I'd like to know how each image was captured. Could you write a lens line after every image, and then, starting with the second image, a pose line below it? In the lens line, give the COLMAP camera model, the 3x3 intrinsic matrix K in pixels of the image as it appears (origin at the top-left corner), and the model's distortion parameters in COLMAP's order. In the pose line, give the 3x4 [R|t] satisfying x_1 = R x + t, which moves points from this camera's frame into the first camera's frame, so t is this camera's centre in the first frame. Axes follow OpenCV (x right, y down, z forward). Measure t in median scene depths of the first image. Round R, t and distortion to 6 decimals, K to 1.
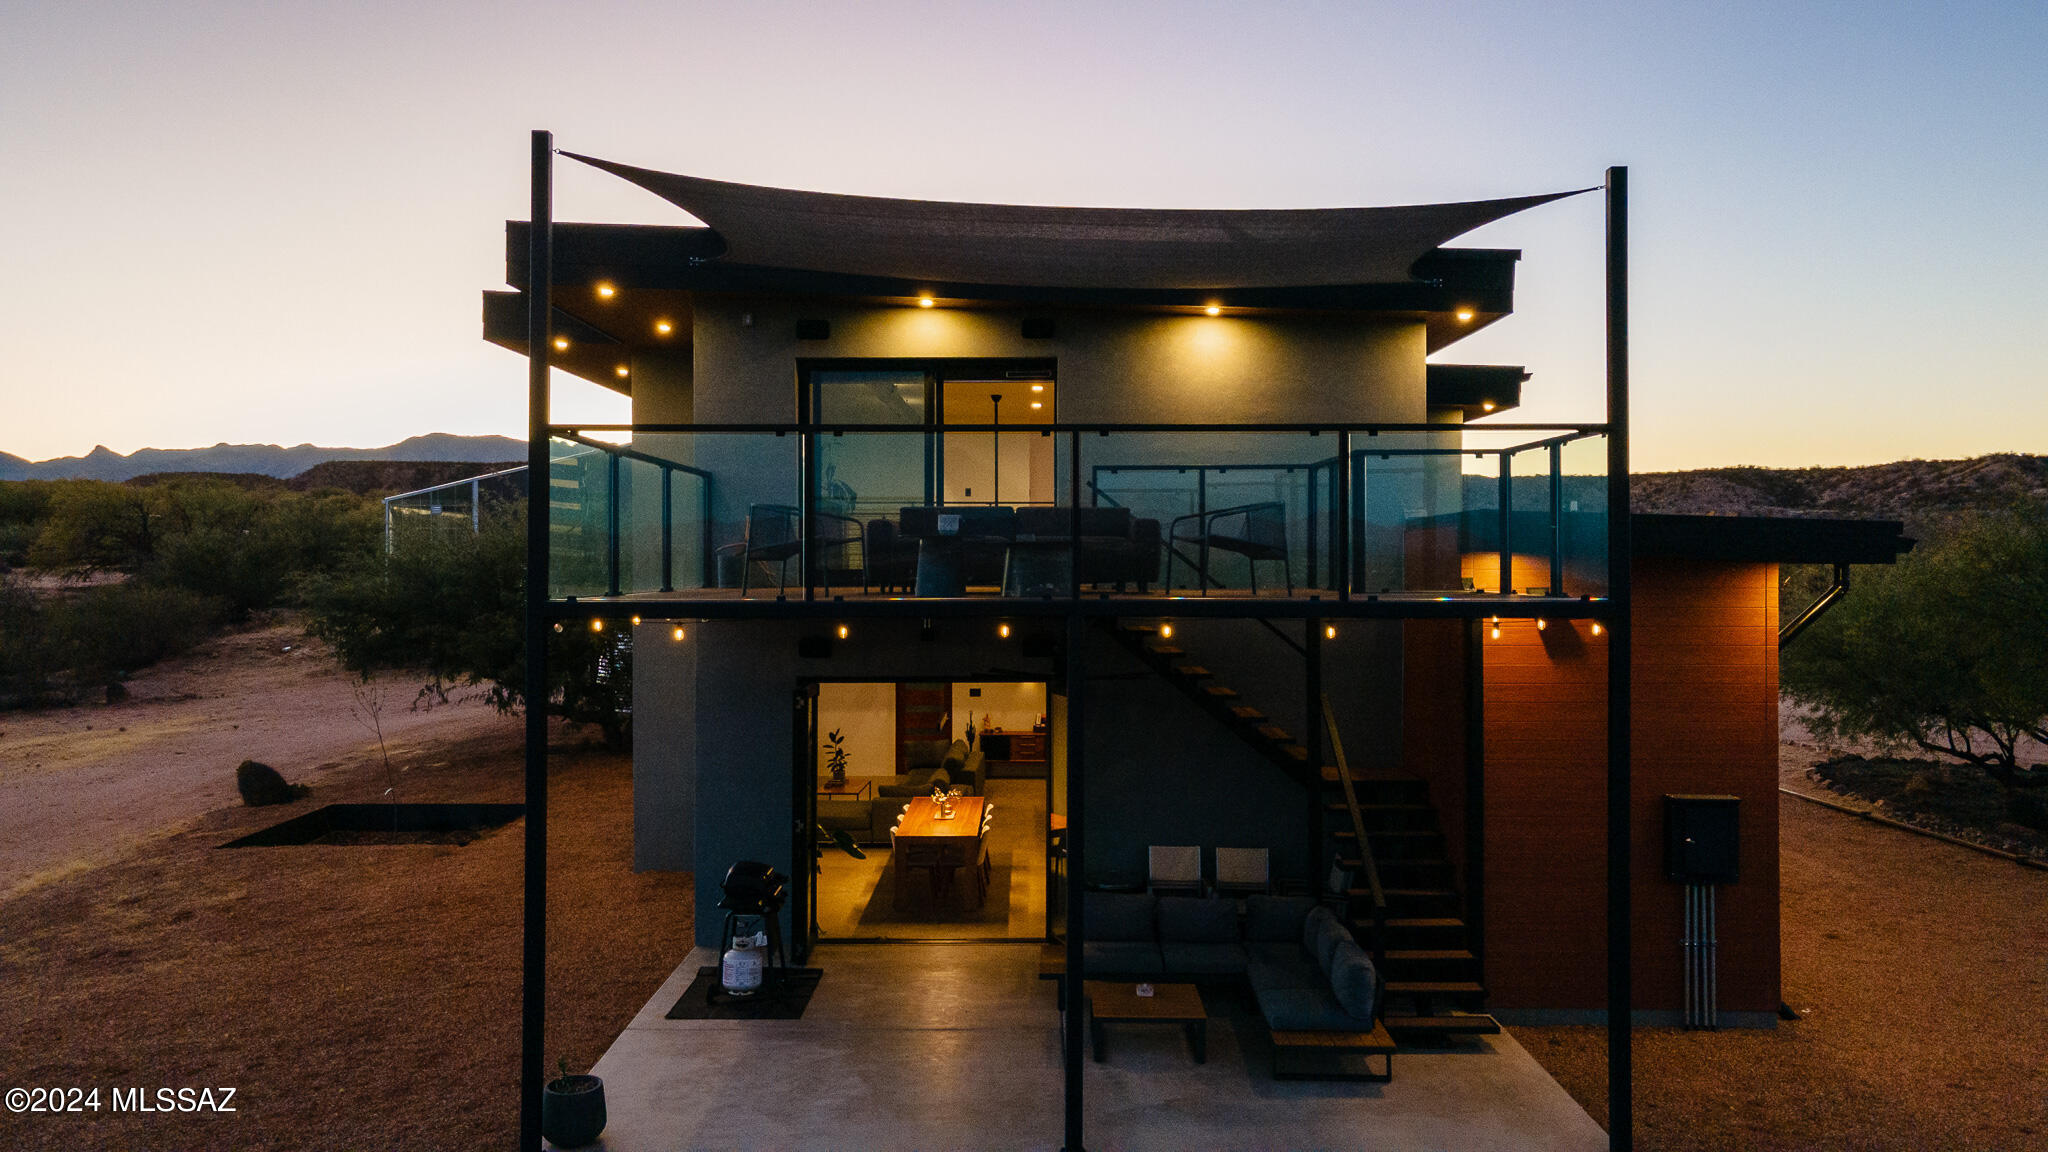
lens RADIAL K [[1484.8, 0, 1021.3], [0, 1484.8, 568.5], [0, 0, 1]] dist [0.043171, 0.015150]
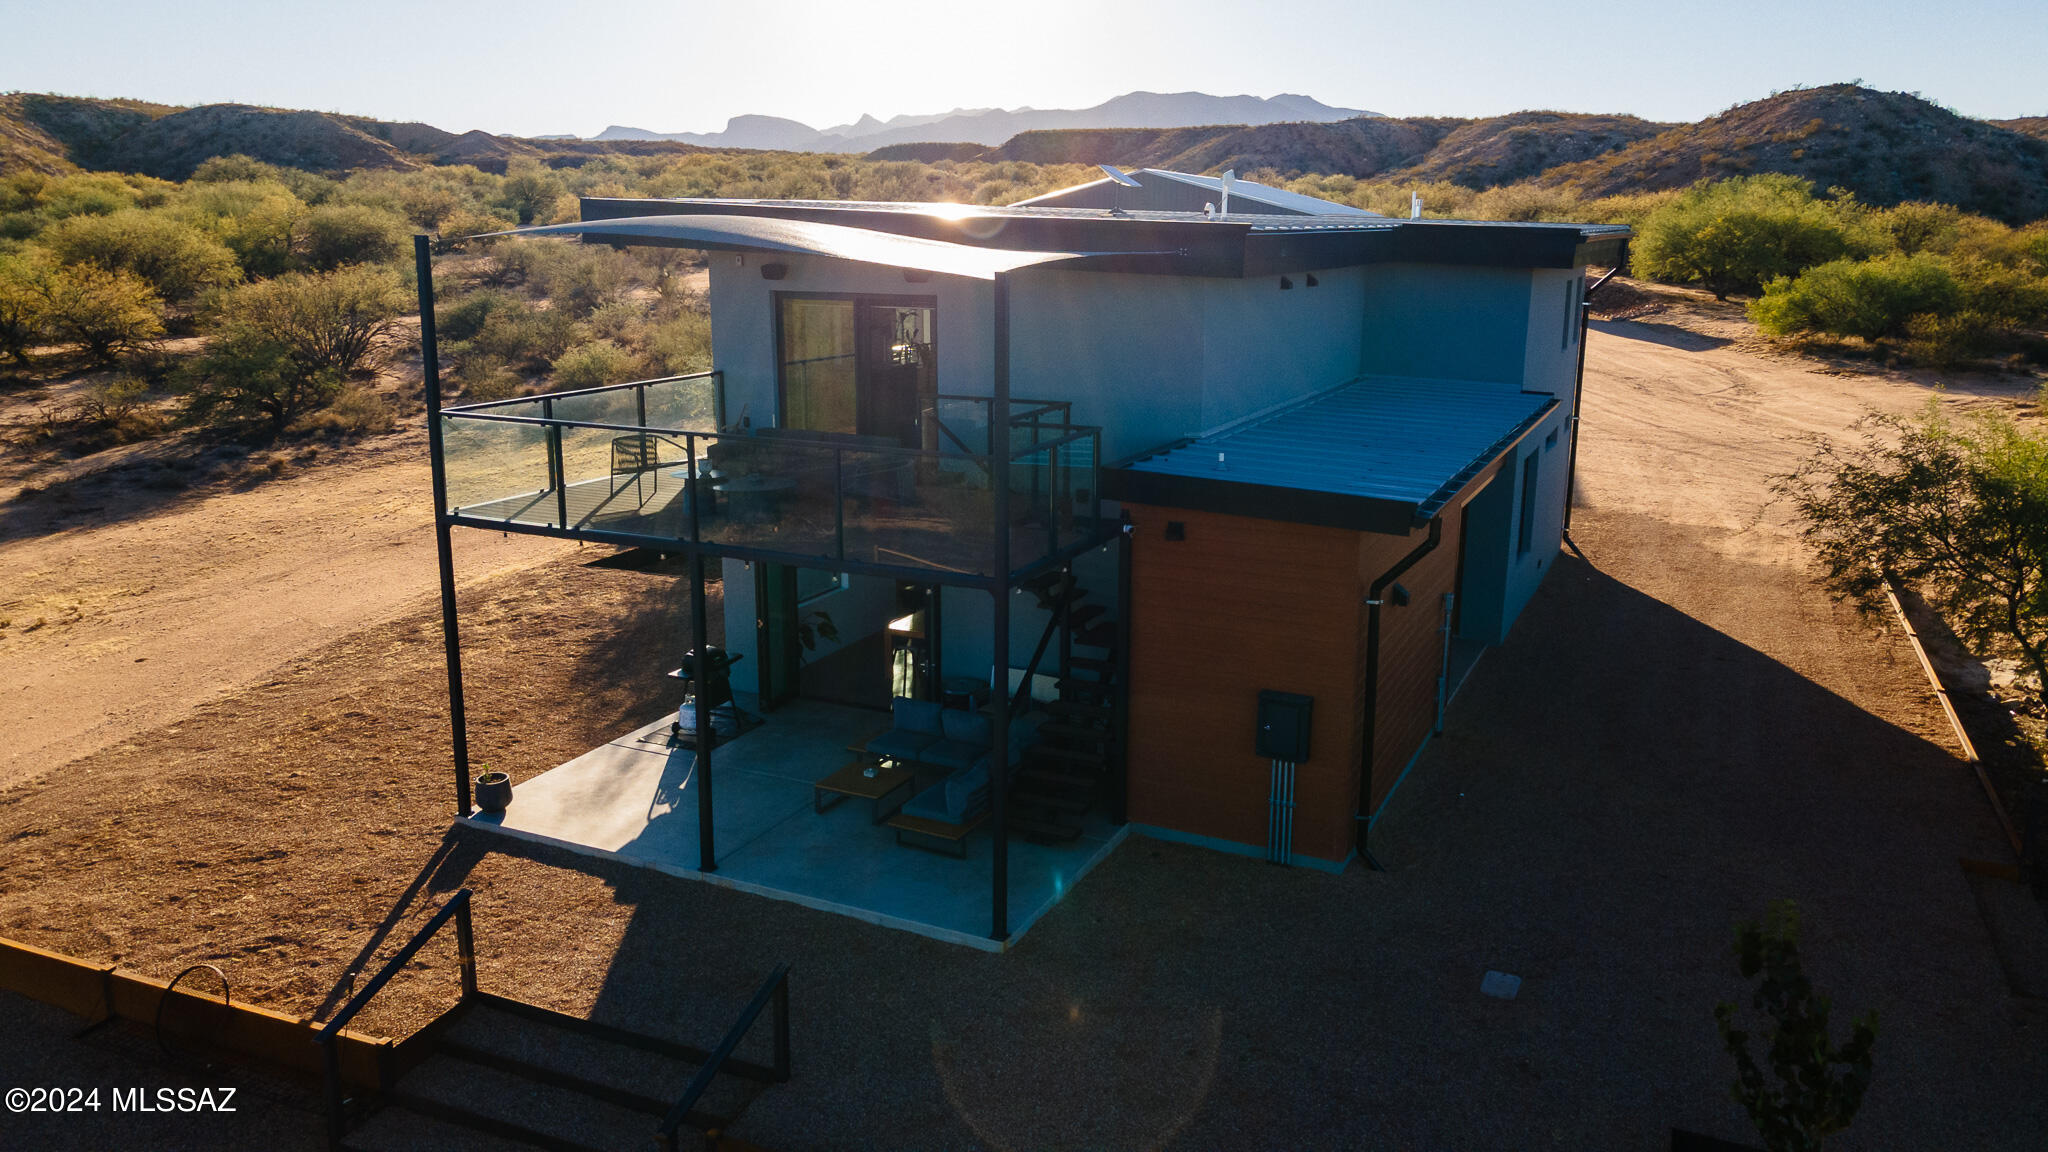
lens RADIAL K [[1484.8, 0, 1028.9], [0, 1484.8, 561.7], [0, 0, 1]] dist [0.043171, 0.015150]
pose [[0.903833, 0.100496, -0.415916, 0.668109], [-0.007568, 0.975630, 0.219292, -0.201737], [0.427818, -0.195056, 0.882567, -0.159322]]
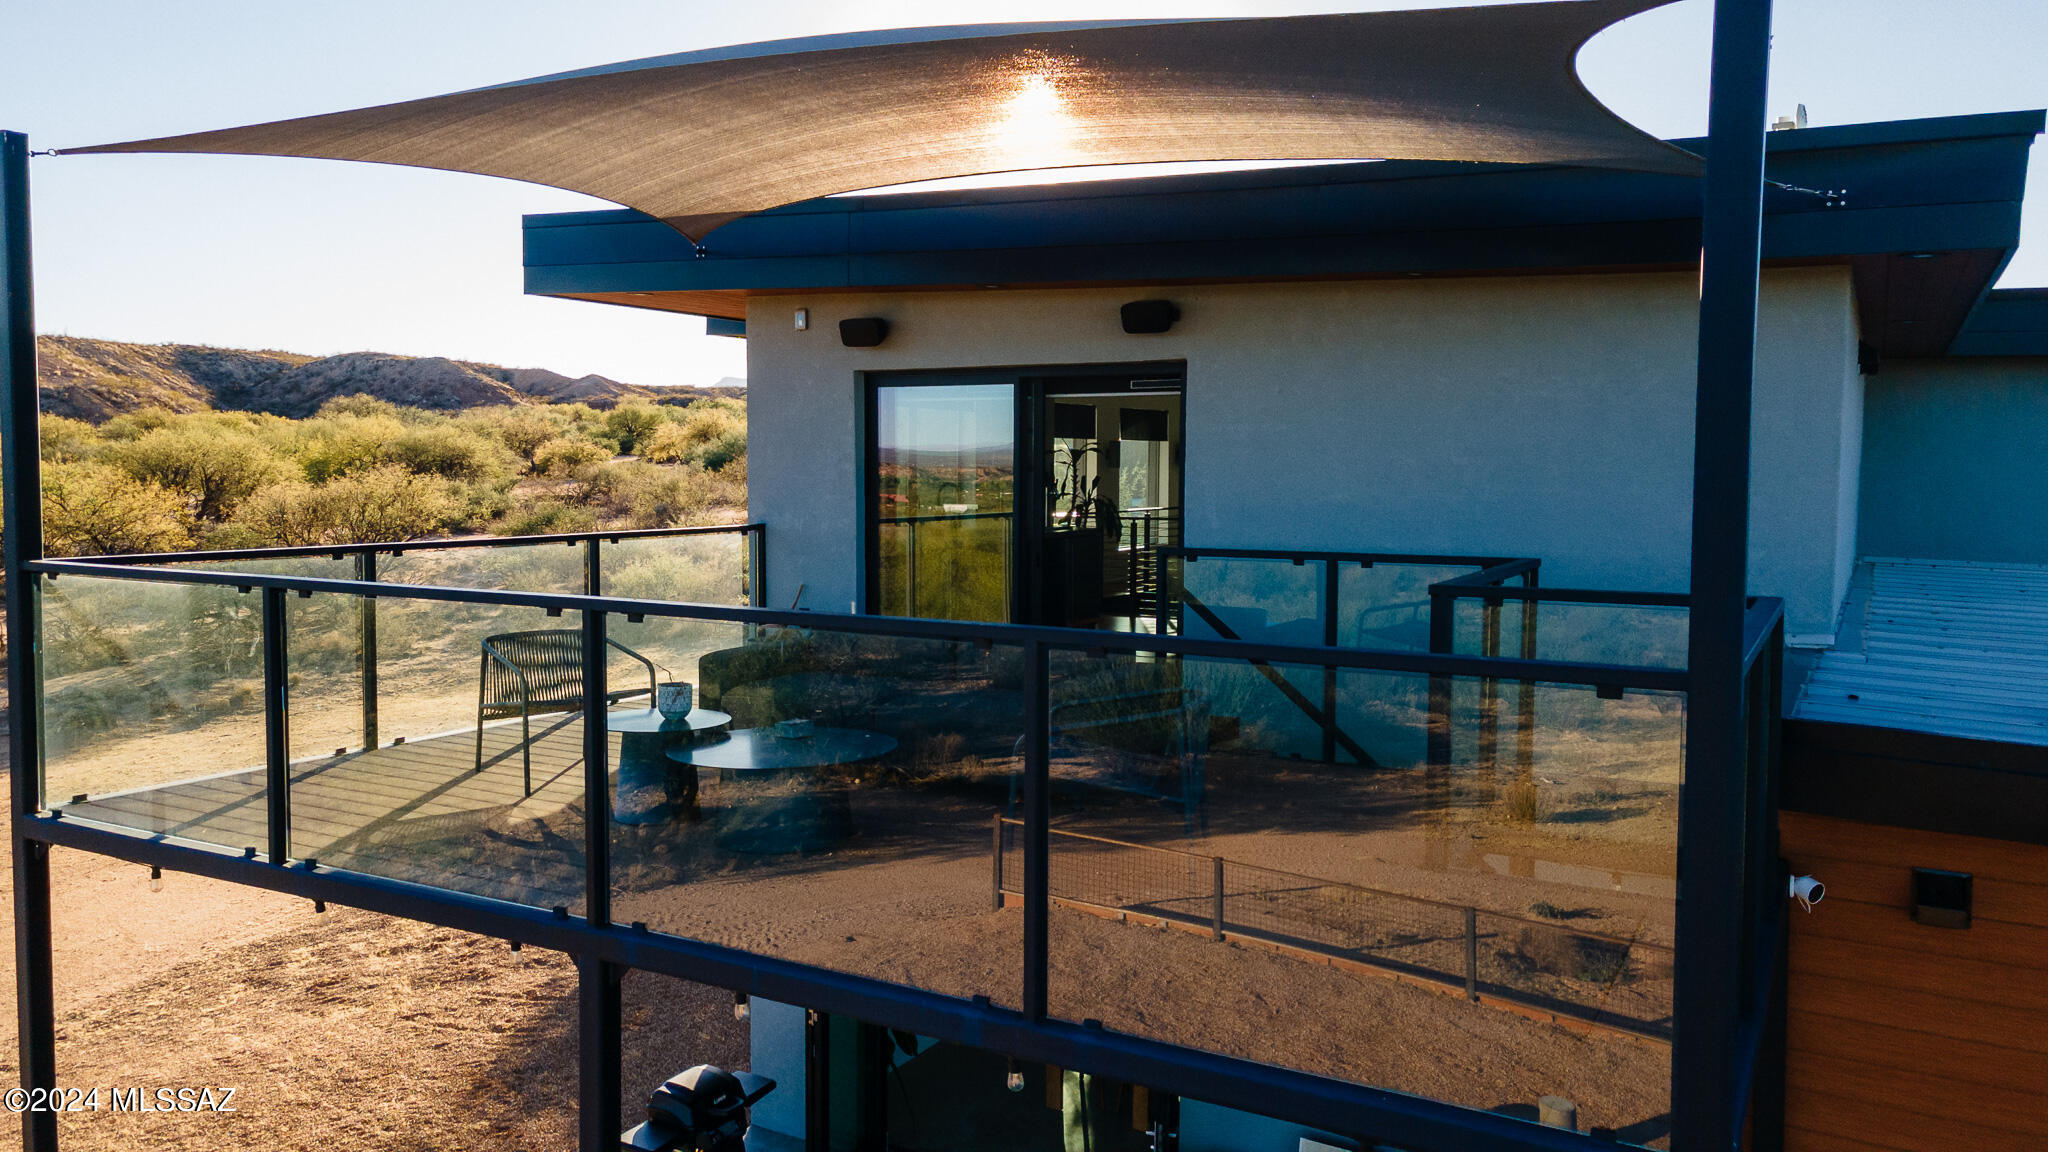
lens RADIAL K [[1484.8, 0, 1023.9], [0, 1484.8, 551.4], [0, 0, 1]] dist [0.043171, 0.015150]
pose [[0.874190, 0.034032, -0.484390, 0.281378], [-0.007991, 0.998414, 0.055724, -0.094299], [0.485519, -0.044842, 0.873075, 0.403419]]
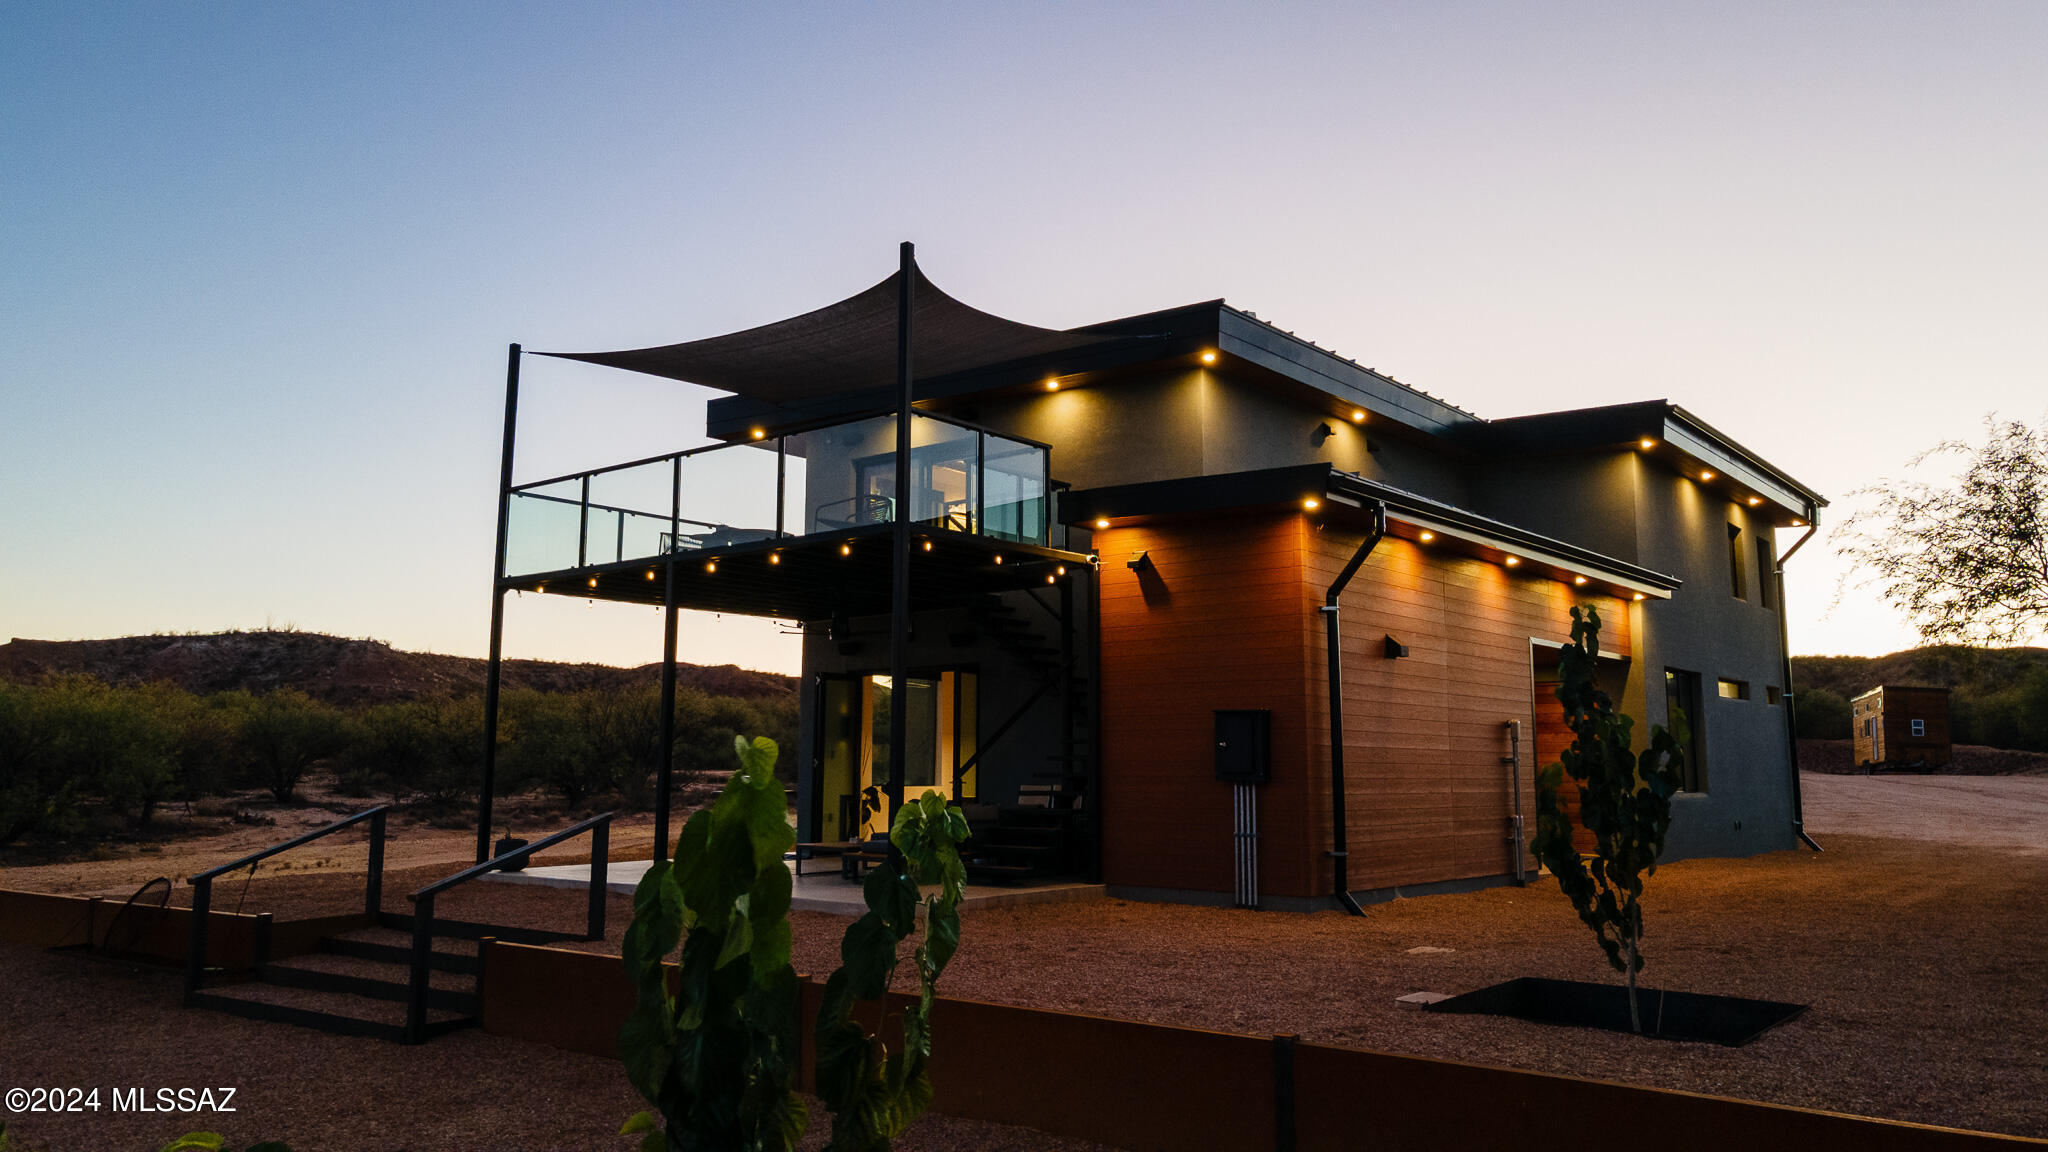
lens RADIAL K [[1484.8, 0, 1016.1], [0, 1484.8, 574.1], [0, 0, 1]] dist [0.043171, 0.015150]
pose [[0.772759, -0.079290, -0.629727, 0.929413], [-0.005929, 0.991221, -0.132081, 0.174935], [0.634671, 0.105801, 0.765505, -0.034317]]
